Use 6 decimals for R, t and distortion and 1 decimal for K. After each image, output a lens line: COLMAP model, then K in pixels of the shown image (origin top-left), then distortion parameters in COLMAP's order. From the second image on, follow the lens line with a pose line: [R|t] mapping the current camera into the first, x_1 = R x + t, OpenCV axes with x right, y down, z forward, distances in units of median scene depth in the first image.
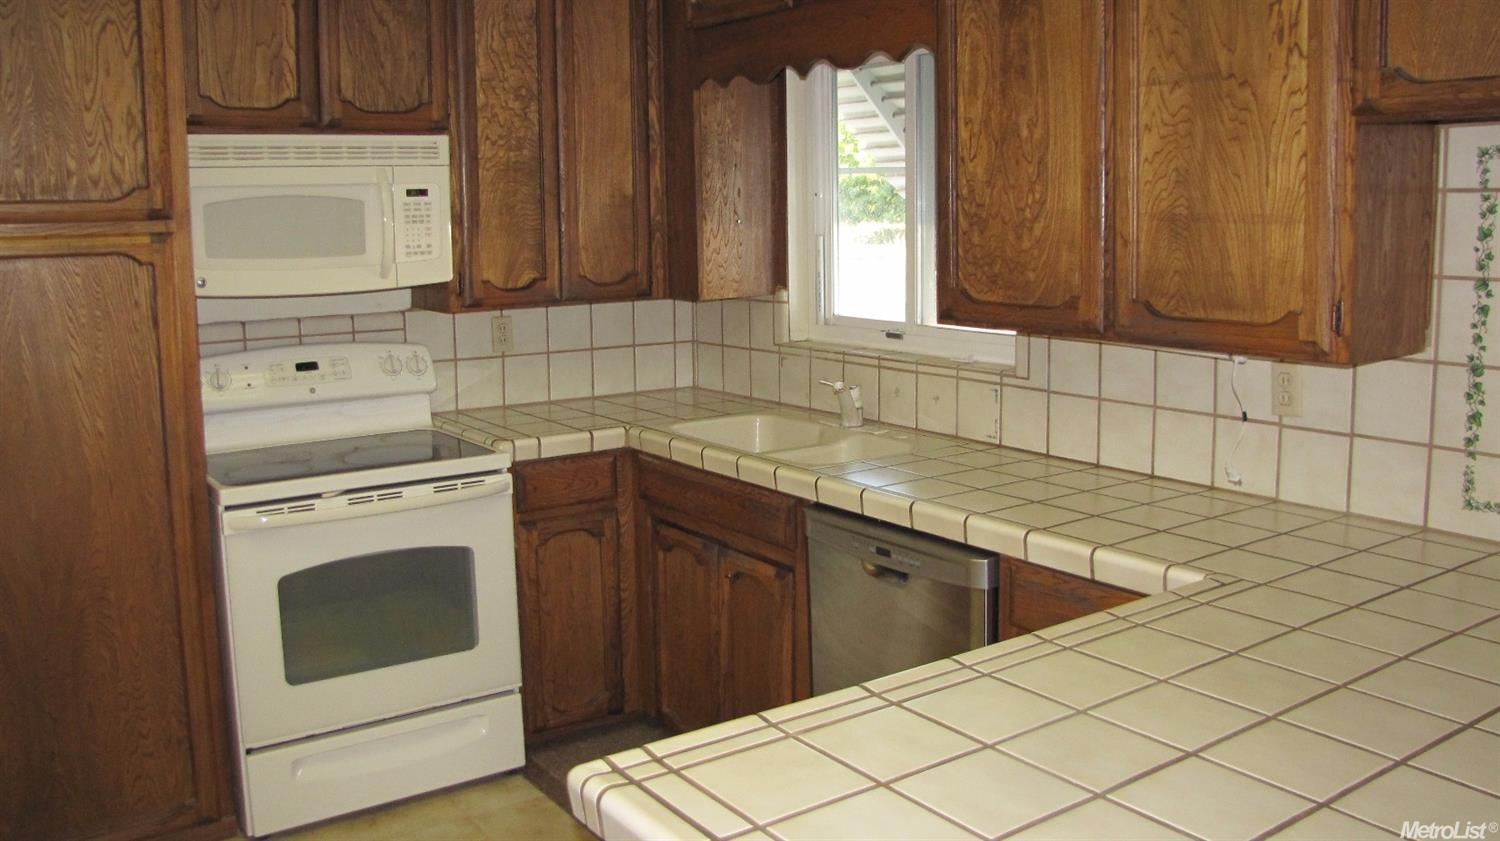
lens RADIAL K [[1260.6, 0, 750.0], [0, 1260.6, 420.5], [0, 0, 1]] dist [-0.168710, 0.126977]
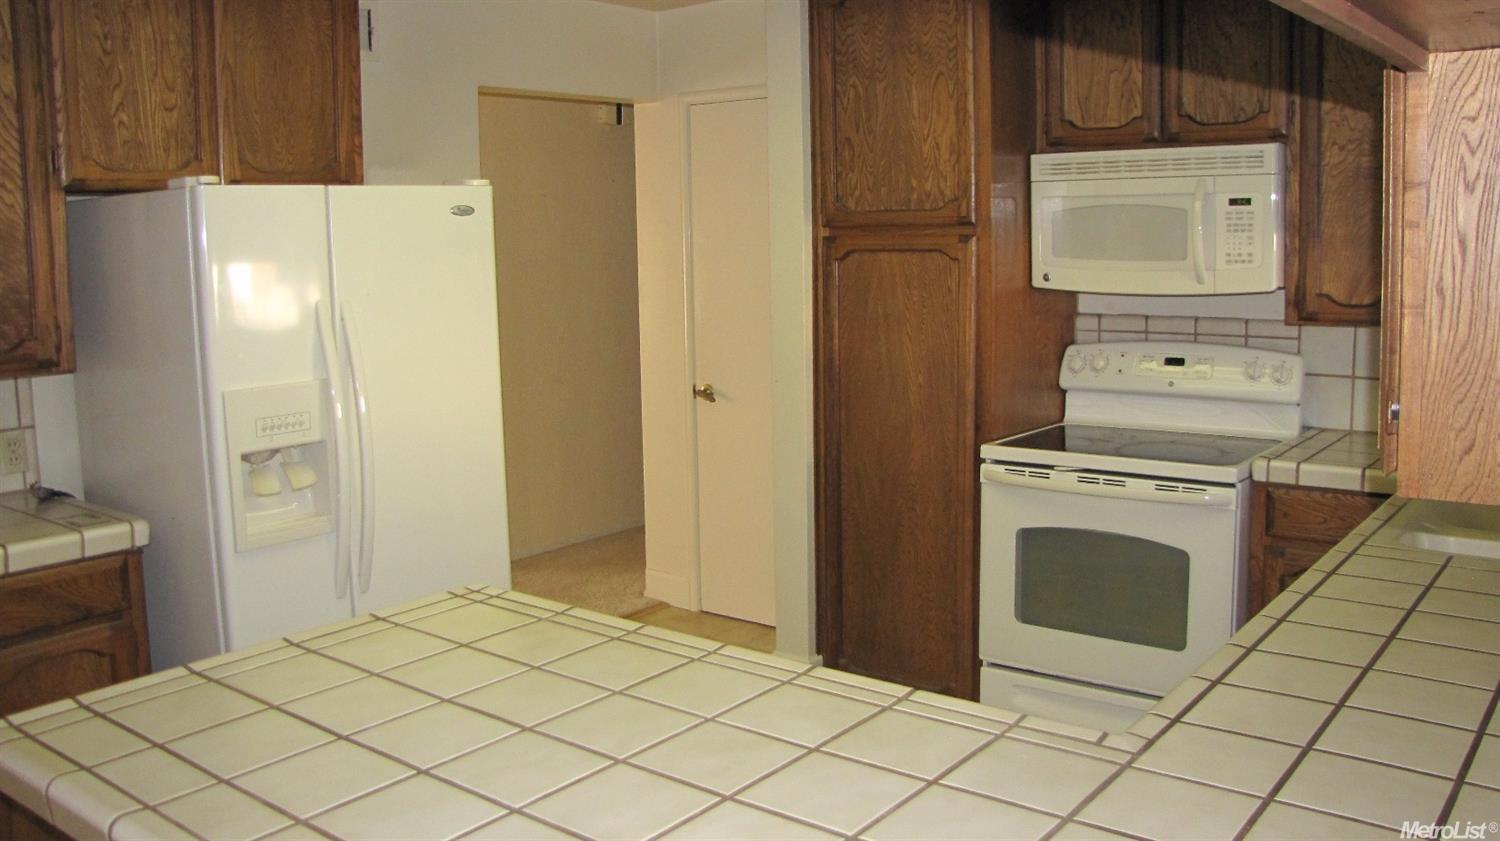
lens RADIAL K [[1260.6, 0, 750.0], [0, 1260.6, 420.5], [0, 0, 1]] dist [-0.168710, 0.126977]
pose [[0.295554, 0.145890, -0.944121, 0.601335], [-0.139959, 0.984220, 0.108273, -0.062348], [0.945018, 0.100138, 0.311308, 0.339456]]
